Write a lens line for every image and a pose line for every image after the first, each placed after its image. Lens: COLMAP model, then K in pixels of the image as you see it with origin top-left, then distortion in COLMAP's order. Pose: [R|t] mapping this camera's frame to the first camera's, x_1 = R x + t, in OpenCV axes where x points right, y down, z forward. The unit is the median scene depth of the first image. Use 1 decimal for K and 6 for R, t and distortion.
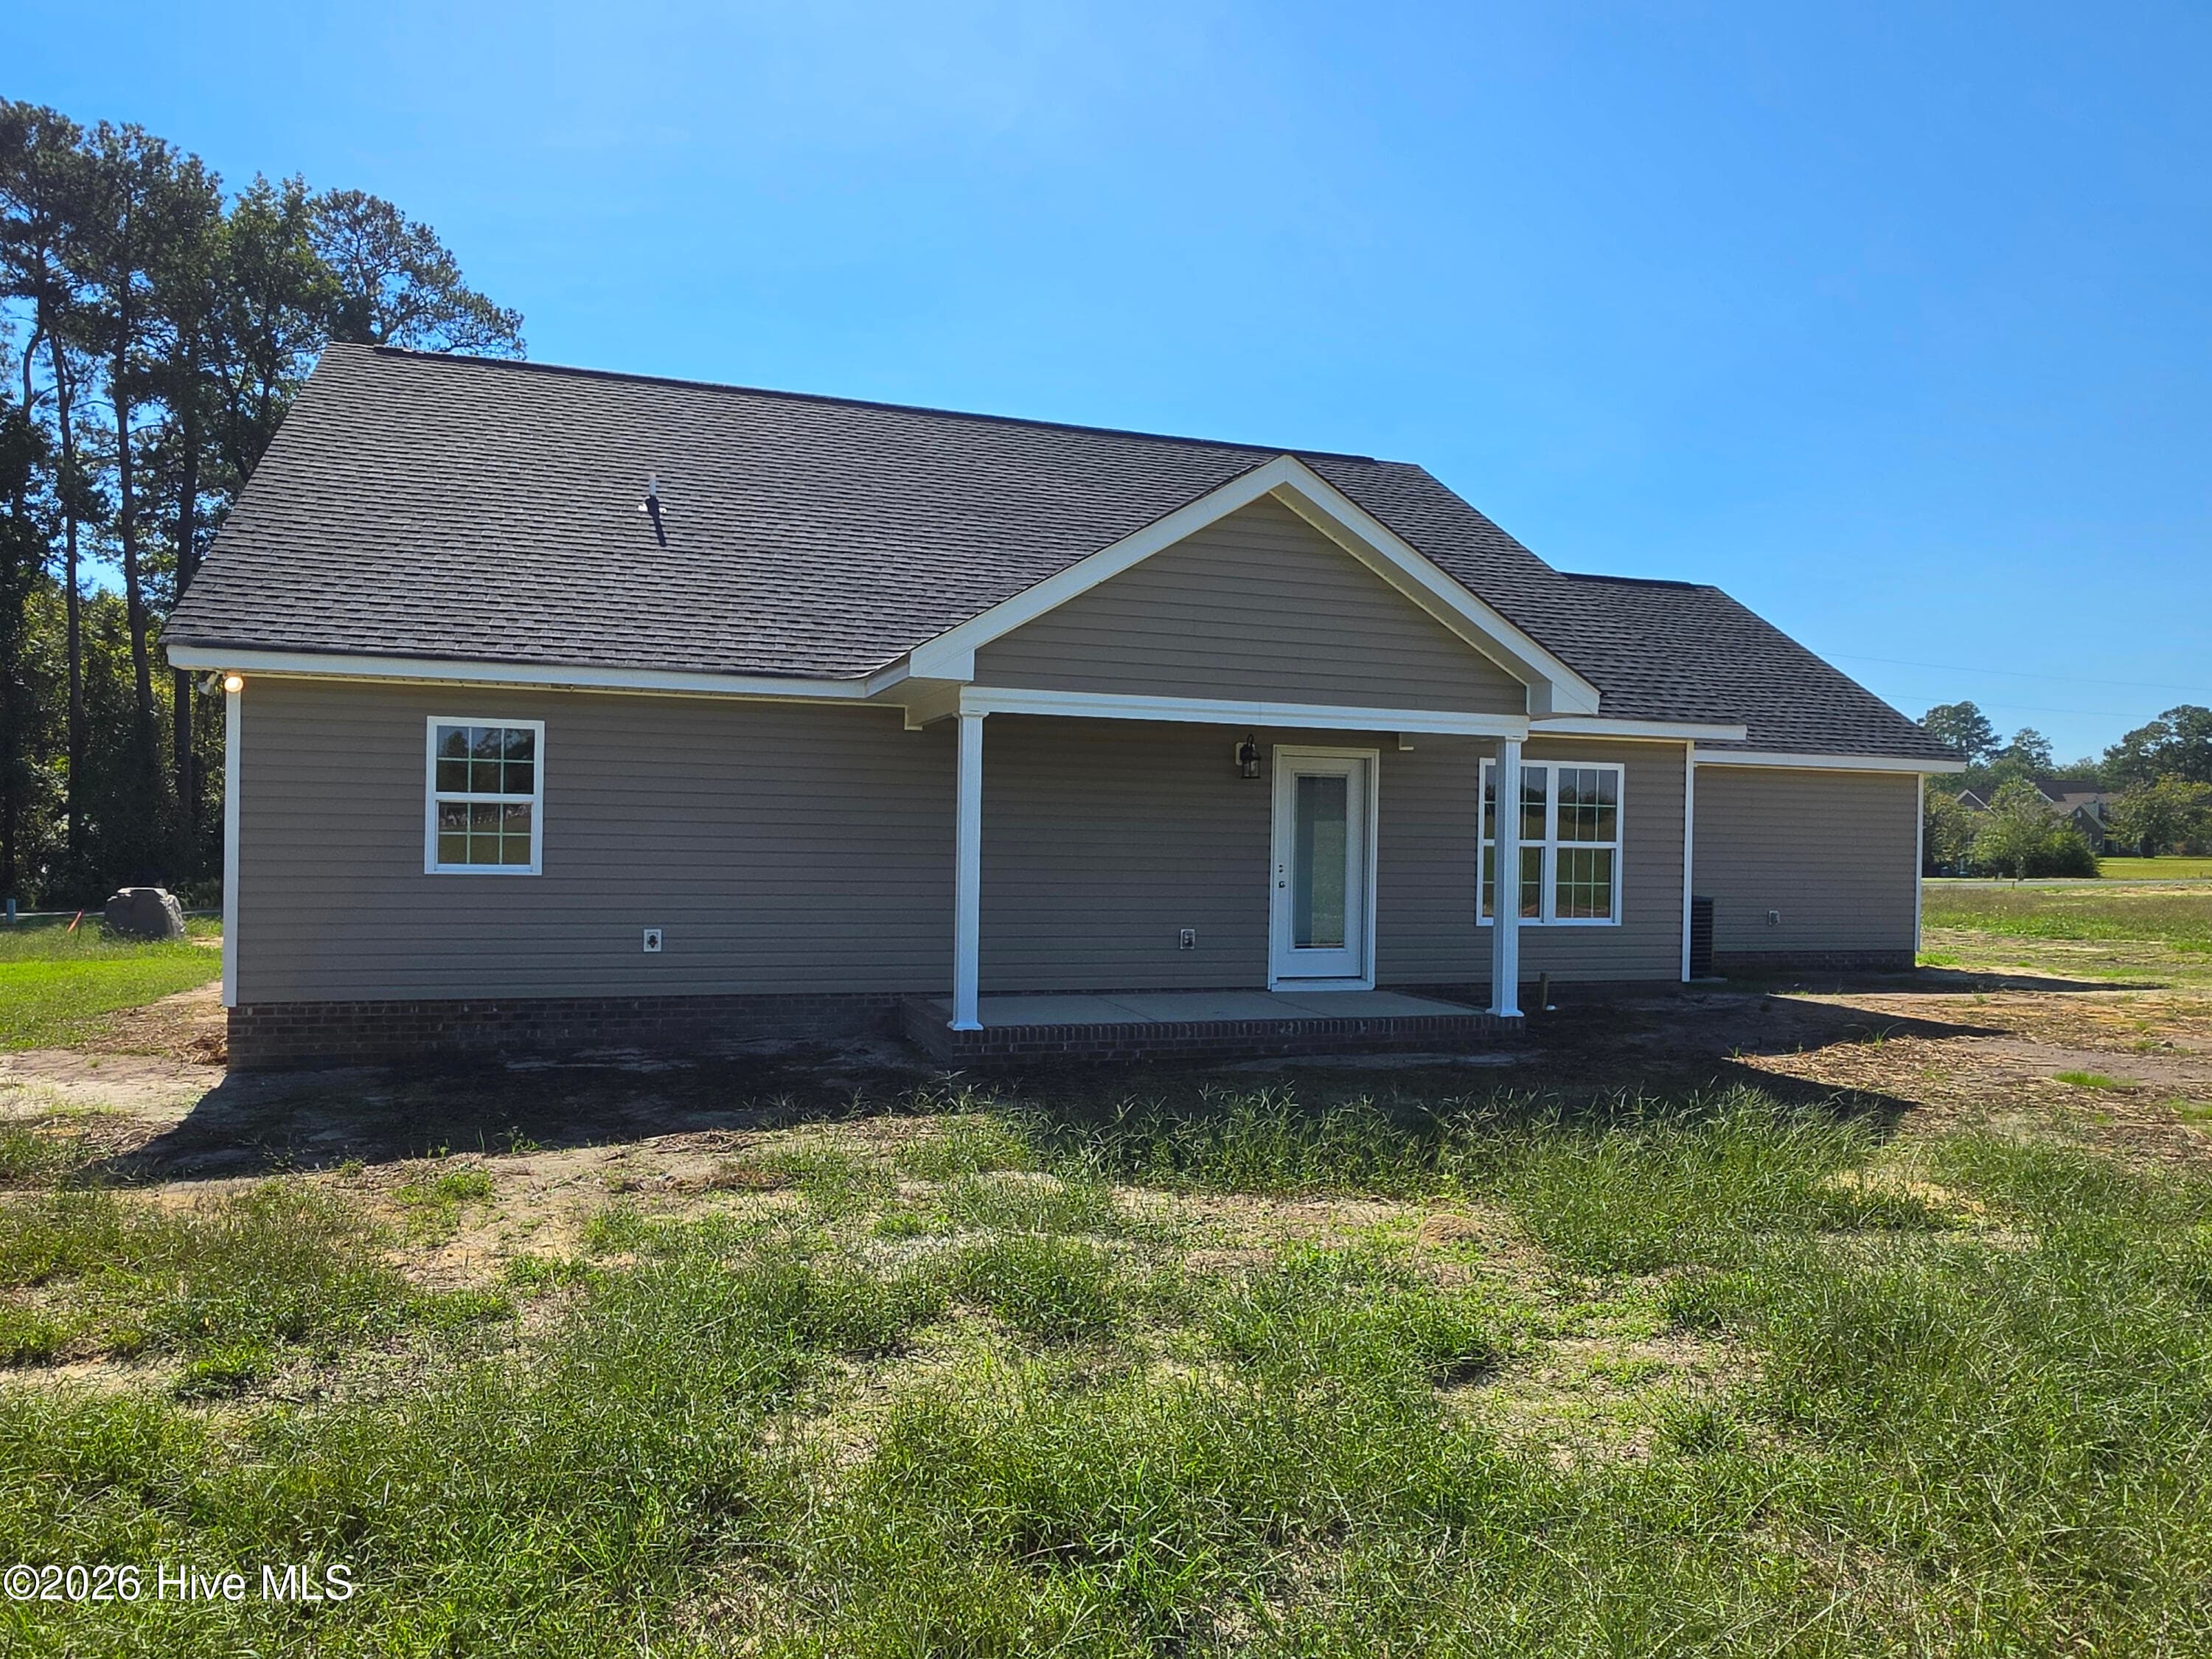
lens RADIAL K [[1504.3, 0, 1106.0], [0, 1504.3, 829.5], [0, 0, 1]] dist [0.104534, -0.136488]
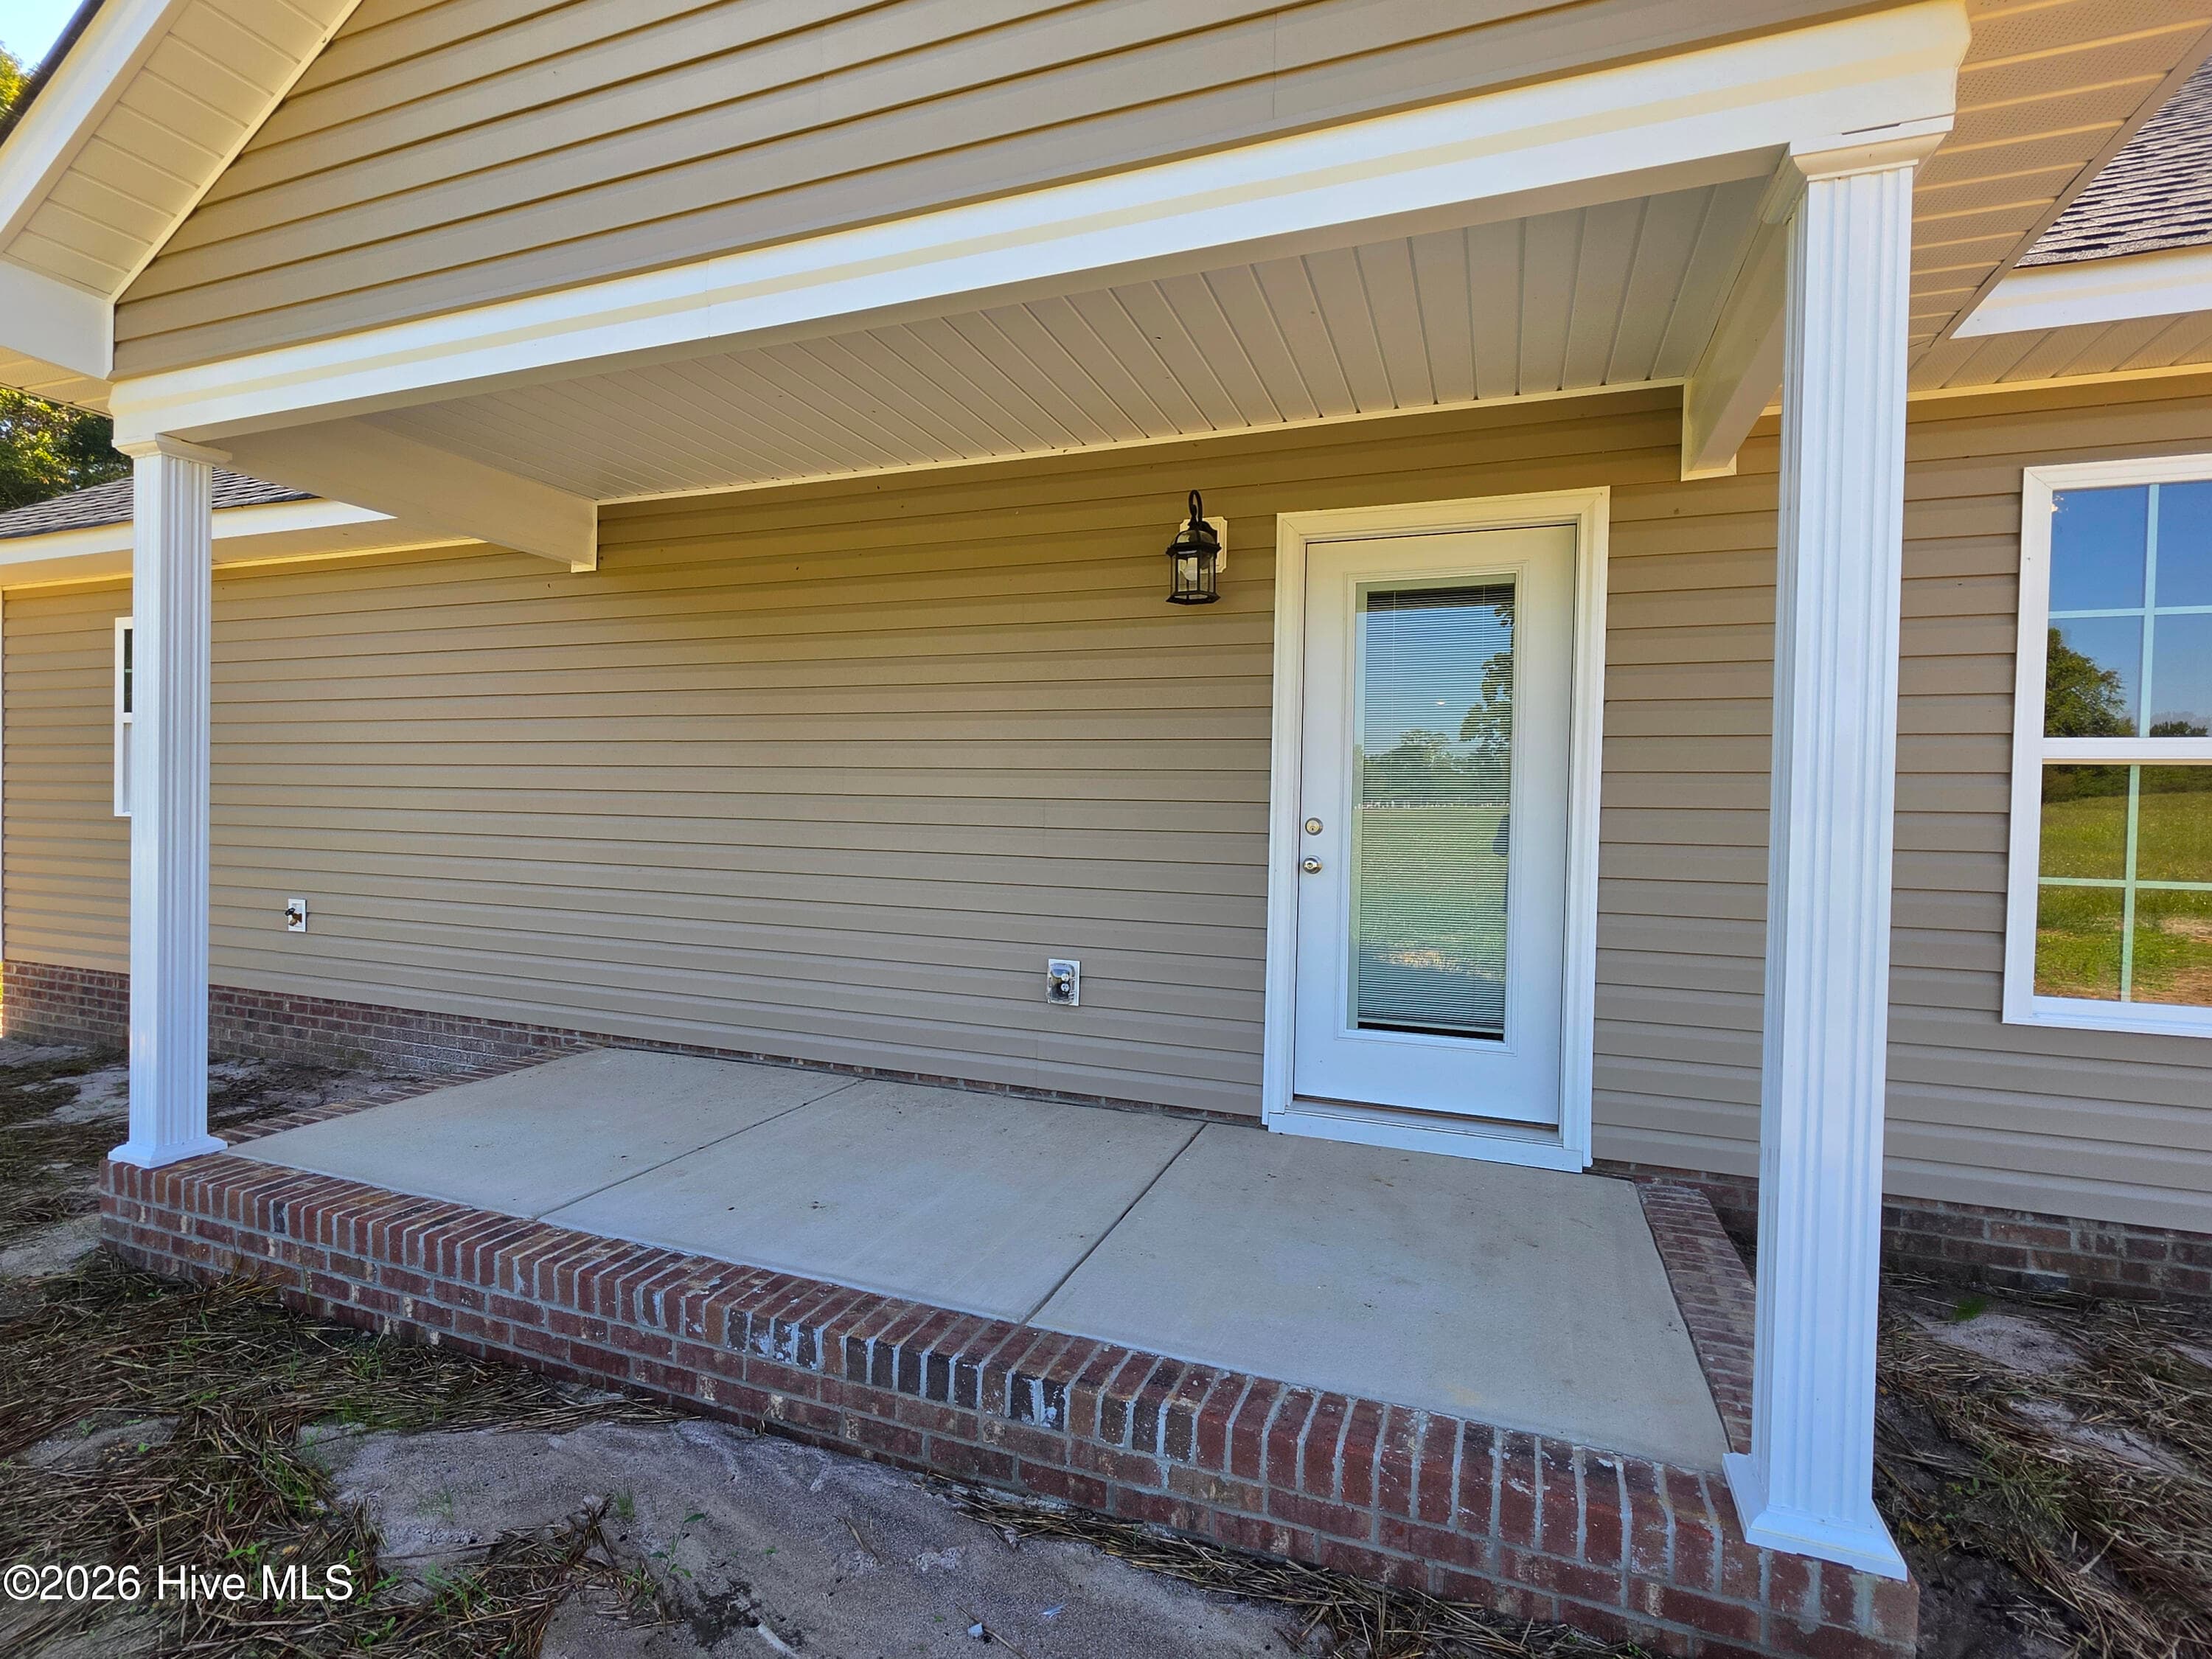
lens RADIAL K [[1055.8, 0, 1106.0], [0, 1055.8, 829.5], [0, 0, 1]] dist [0.003203, 0.000662]
pose [[0.764970, 0.003634, -0.644055, 0.297342], [-0.007893, 0.999962, -0.003732, 0.033330], [0.644017, 0.007938, 0.764970, 0.877635]]
